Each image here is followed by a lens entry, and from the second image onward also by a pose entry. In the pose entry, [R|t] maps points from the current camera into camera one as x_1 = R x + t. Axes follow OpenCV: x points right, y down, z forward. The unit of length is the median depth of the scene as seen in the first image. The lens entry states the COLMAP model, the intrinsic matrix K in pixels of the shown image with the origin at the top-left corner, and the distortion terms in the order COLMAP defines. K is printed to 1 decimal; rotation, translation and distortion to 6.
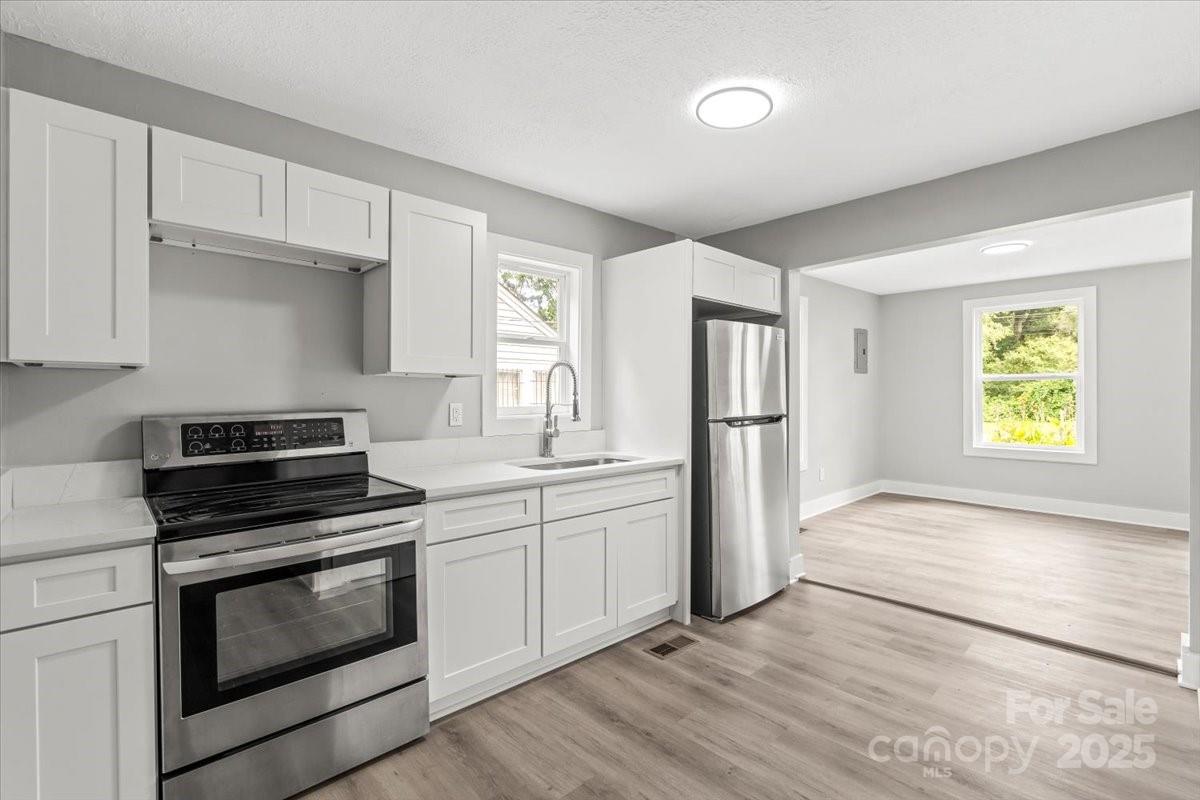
lens RADIAL K [[553.9, 0, 604.5], [0, 553.9, 395.7], [0, 0, 1]] dist [-0.002087, -0.000177]
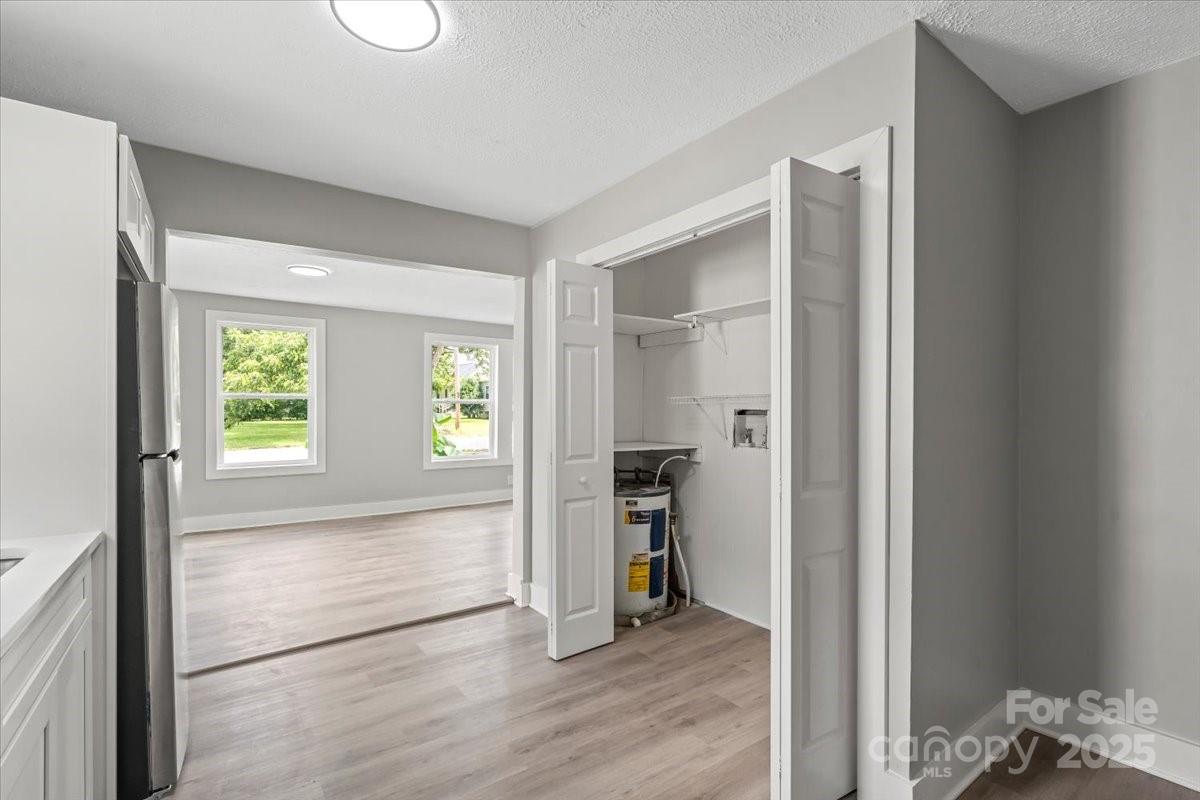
lens RADIAL K [[553.9, 0, 603.3], [0, 553.9, 406.8], [0, 0, 1]] dist [-0.002087, -0.000177]
pose [[0.147006, 0.011786, 0.989065, -0.339514], [0.007805, 0.999884, -0.013075, 0.011028], [-0.989105, 0.009641, 0.146897, 0.493846]]
